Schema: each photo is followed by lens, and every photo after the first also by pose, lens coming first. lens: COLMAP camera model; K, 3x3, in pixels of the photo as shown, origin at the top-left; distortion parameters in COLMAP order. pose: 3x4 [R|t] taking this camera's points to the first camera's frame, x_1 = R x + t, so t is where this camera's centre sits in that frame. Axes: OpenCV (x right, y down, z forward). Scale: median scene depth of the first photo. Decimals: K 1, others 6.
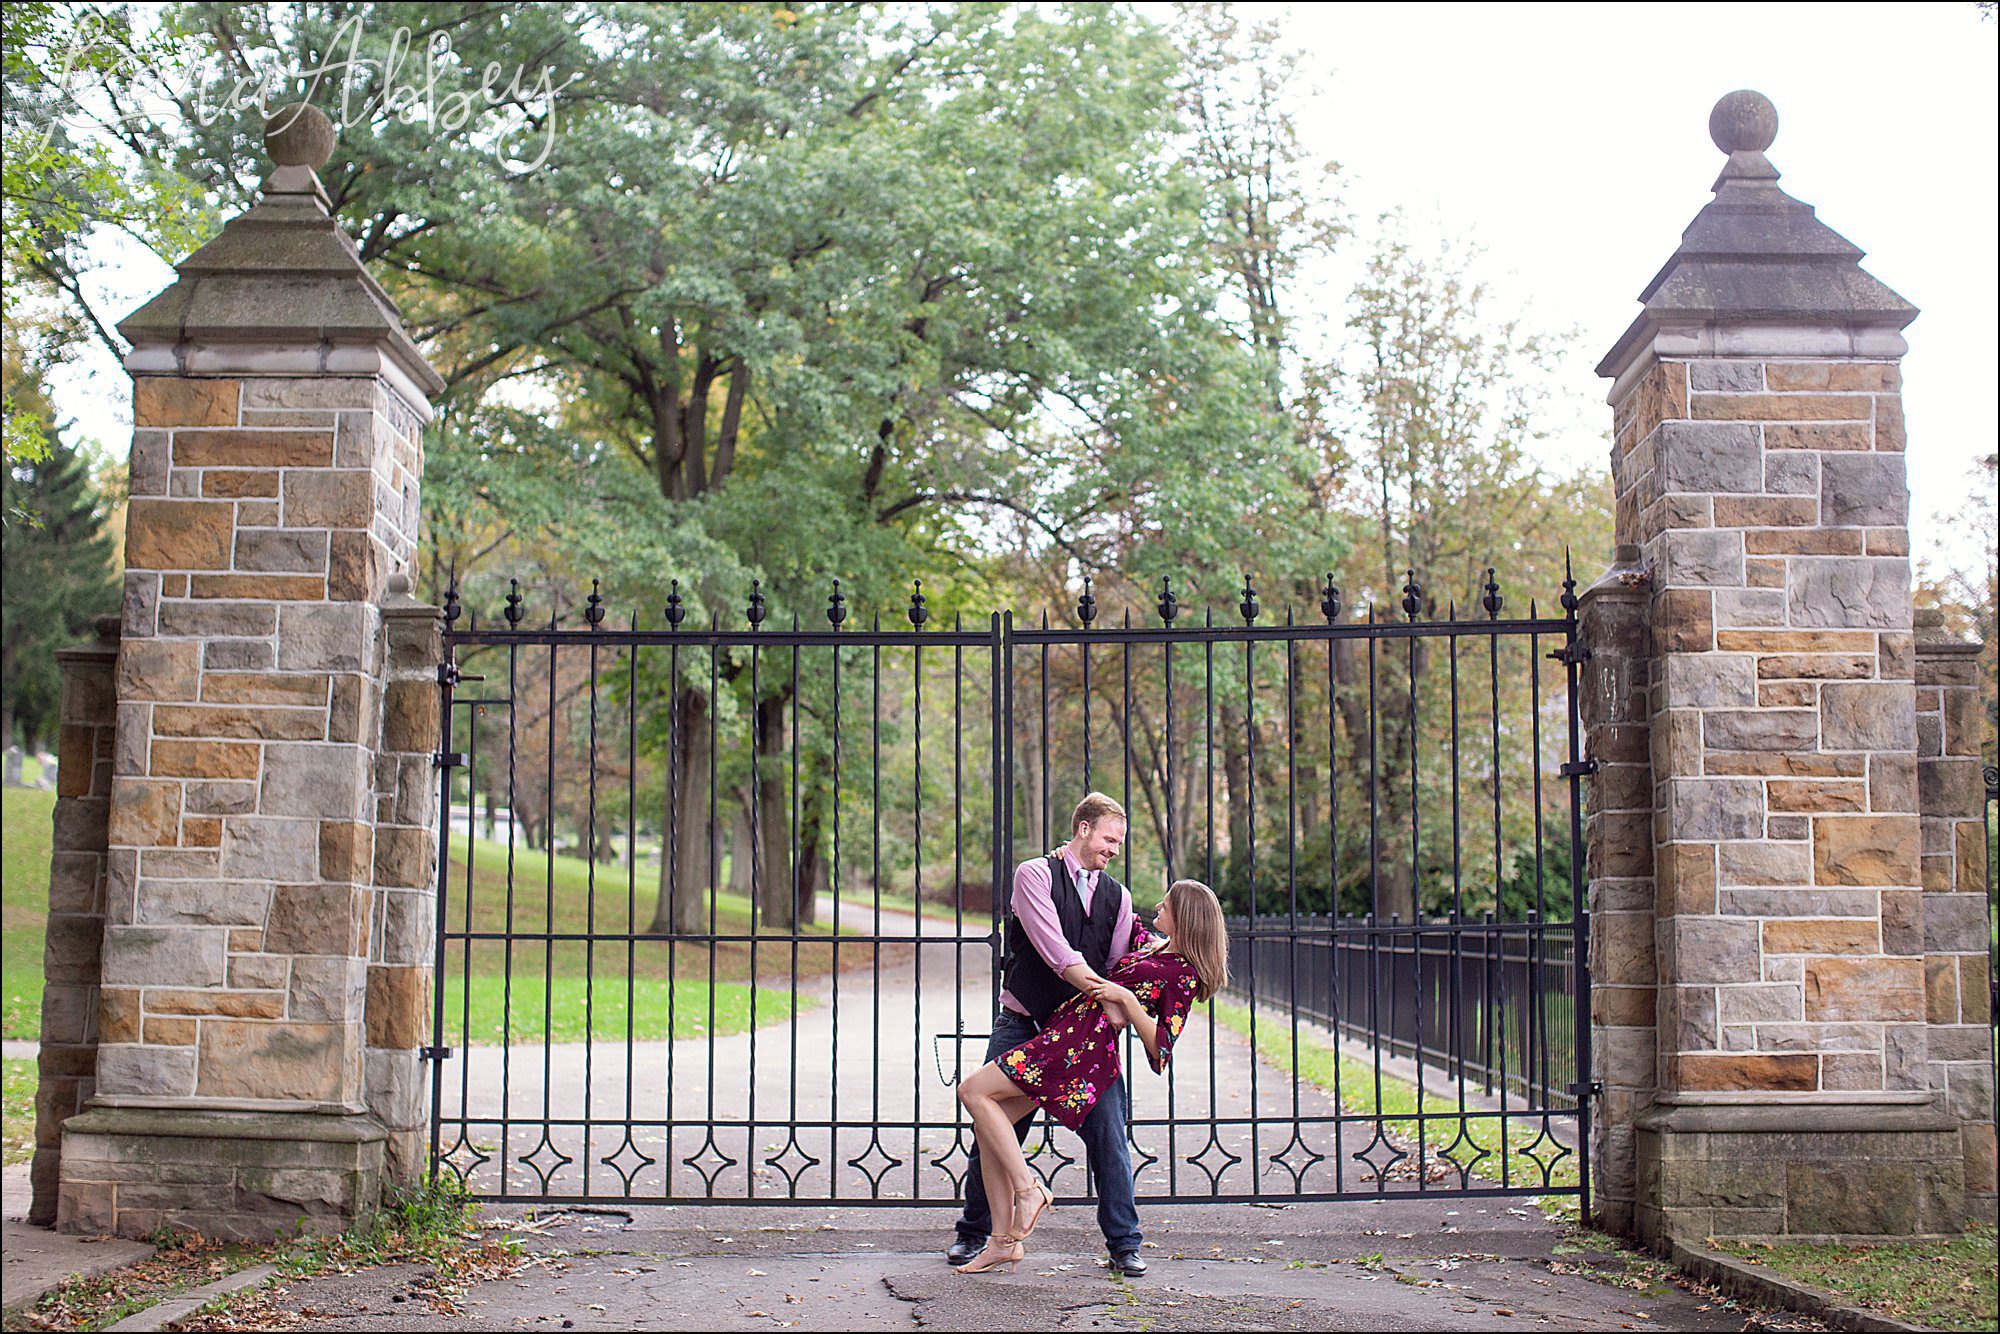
lens RADIAL K [[2951.3, 0, 1000.0], [0, 2951.3, 667.0], [0, 0, 1]] dist [-0.188155, 0.462957]
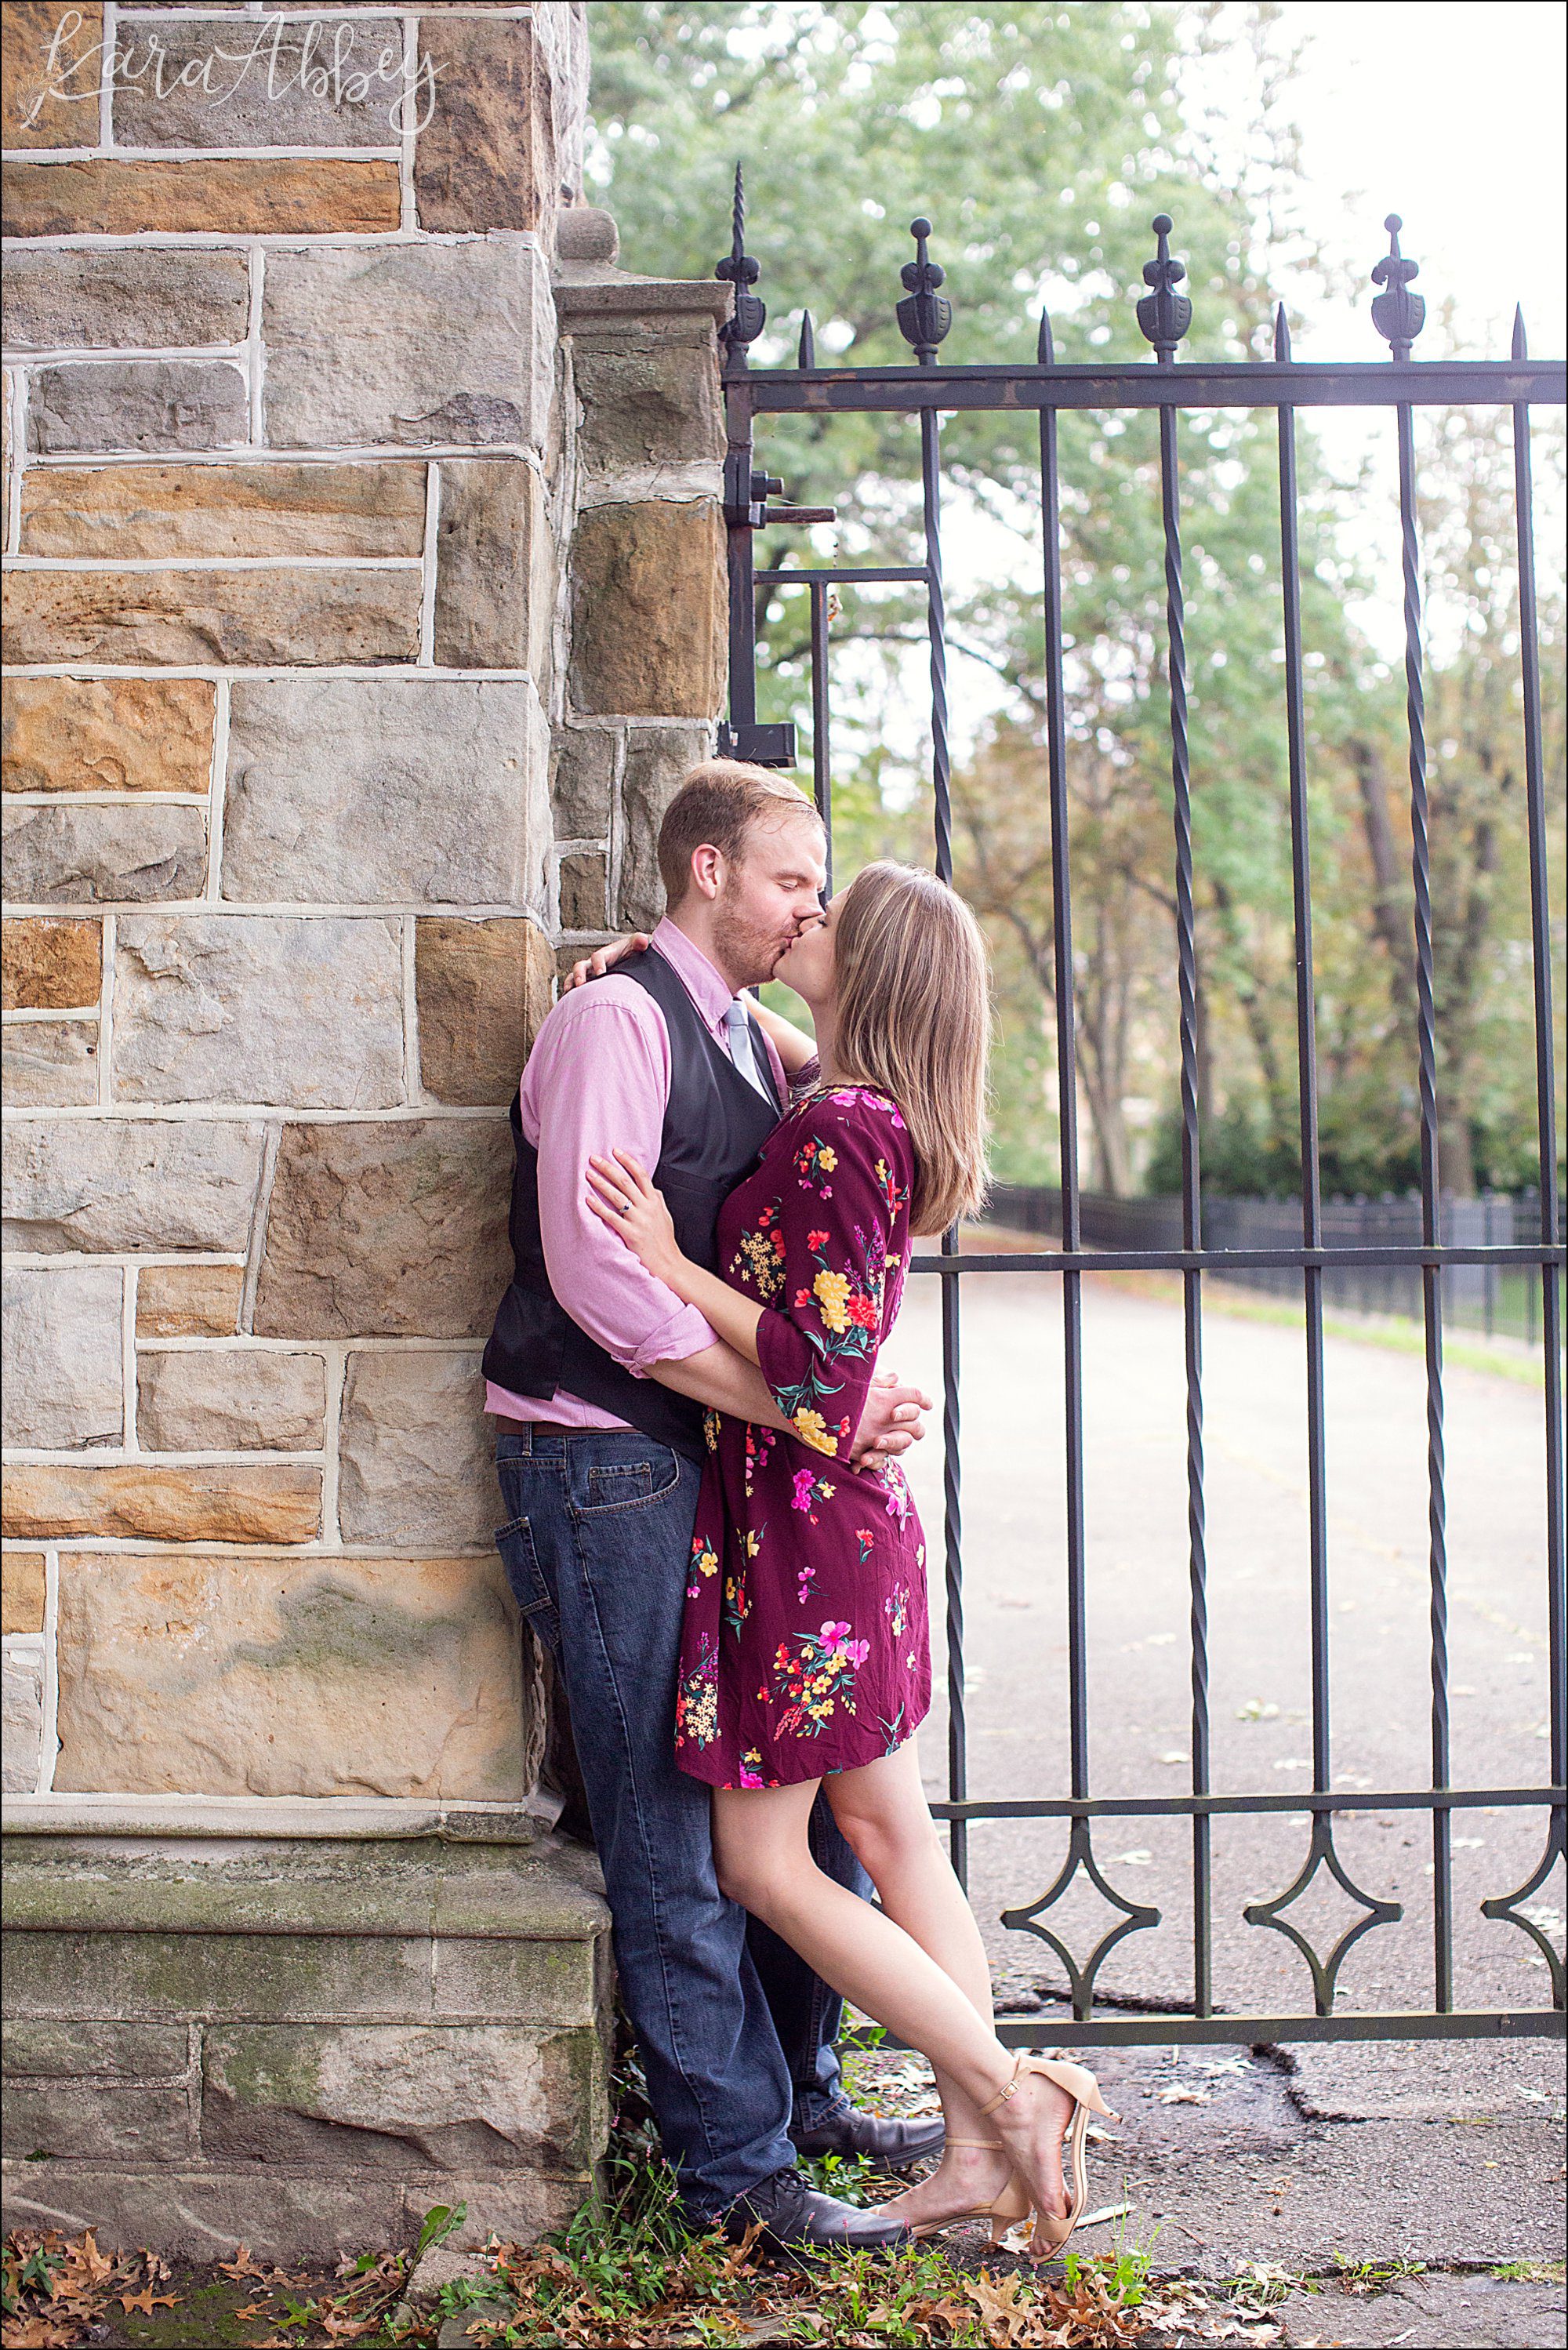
lens RADIAL K [[3467.6, 0, 784.0], [0, 3467.6, 1175.0], [0, 0, 1]] dist [-0.188155, 0.462957]
pose [[0.999785, -0.020651, 0.001738, -0.193244], [0.020469, 0.997120, 0.073028, 0.053872], [-0.003241, -0.072976, 0.997328, 0.623002]]
